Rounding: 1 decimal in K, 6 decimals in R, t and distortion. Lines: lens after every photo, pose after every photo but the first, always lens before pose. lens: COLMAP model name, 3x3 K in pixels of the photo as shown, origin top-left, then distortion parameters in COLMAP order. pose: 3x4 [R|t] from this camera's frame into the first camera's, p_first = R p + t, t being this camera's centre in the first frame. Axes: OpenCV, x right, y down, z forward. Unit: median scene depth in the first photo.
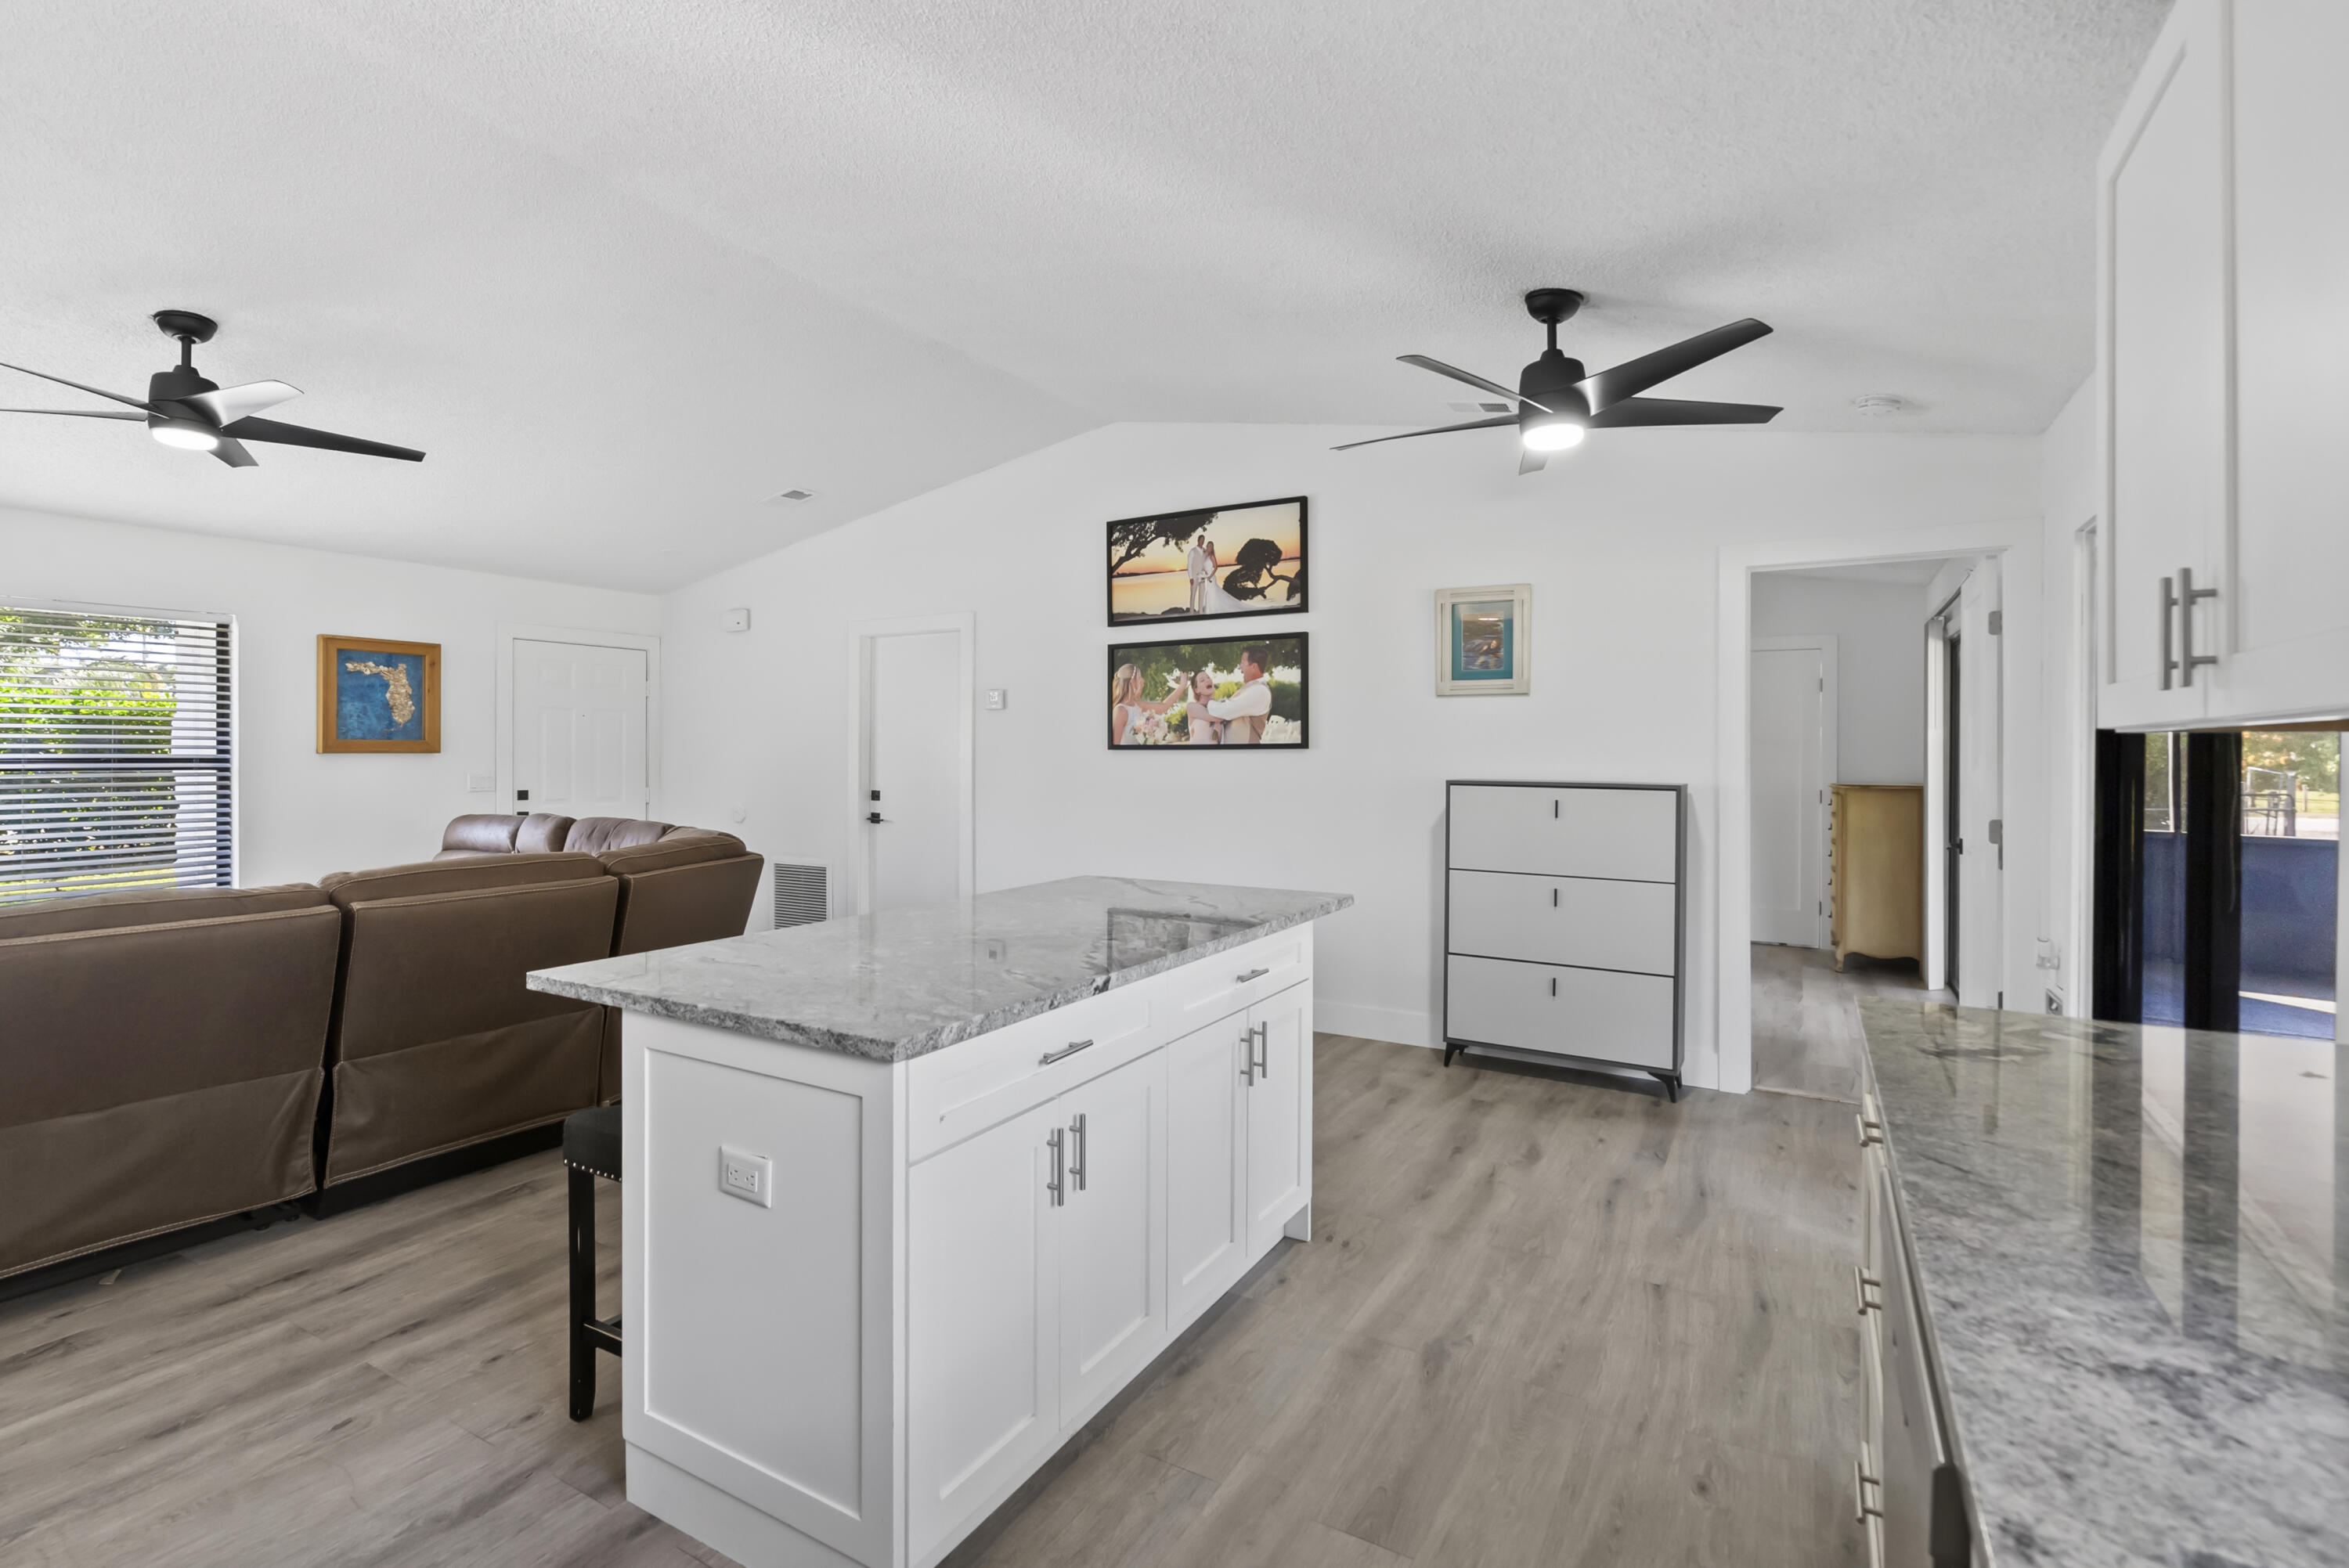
lens RADIAL K [[1080.9, 0, 1175.0], [0, 1080.9, 753.4], [0, 0, 1]] dist [0.000640, -0.000152]
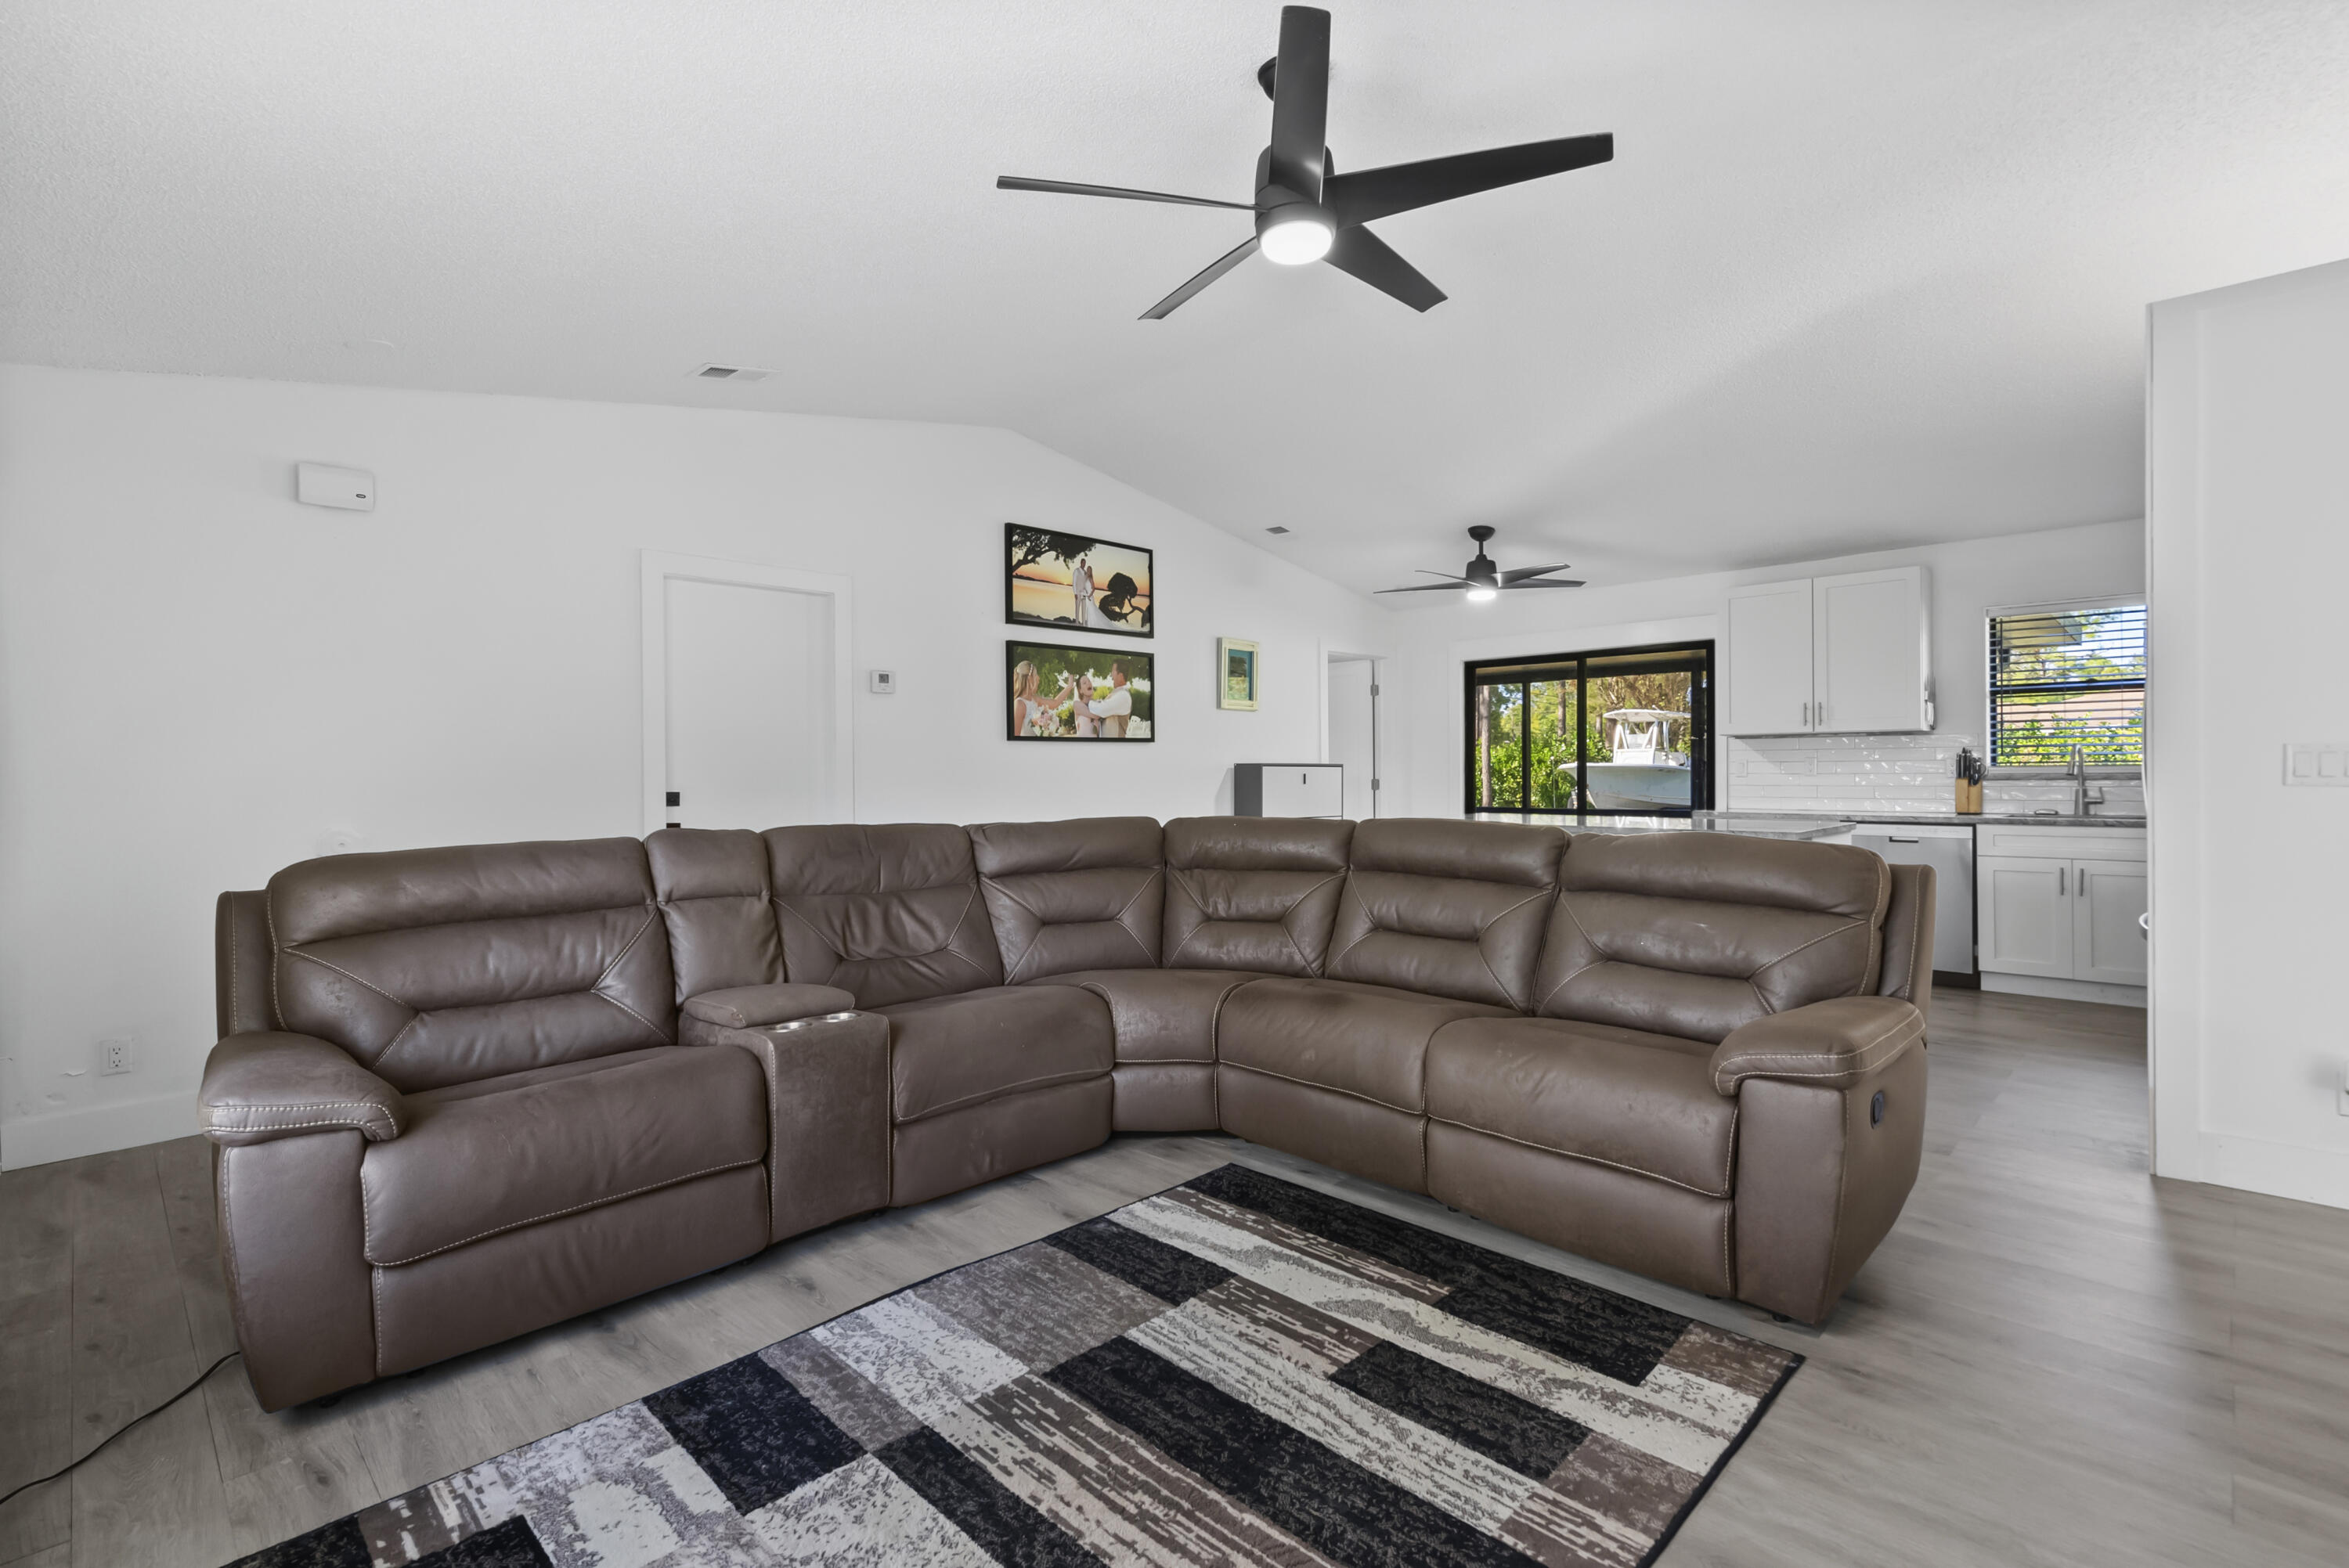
lens RADIAL K [[1083.1, 0, 1175.6], [0, 1083.1, 769.5], [0, 0, 1]] dist [-0.000873, 0.000716]
pose [[0.247699, -0.003388, 0.968831, -1.127332], [0.009195, 0.999957, 0.001146, 0.027080], [-0.968793, 0.008624, 0.247720, 0.634685]]
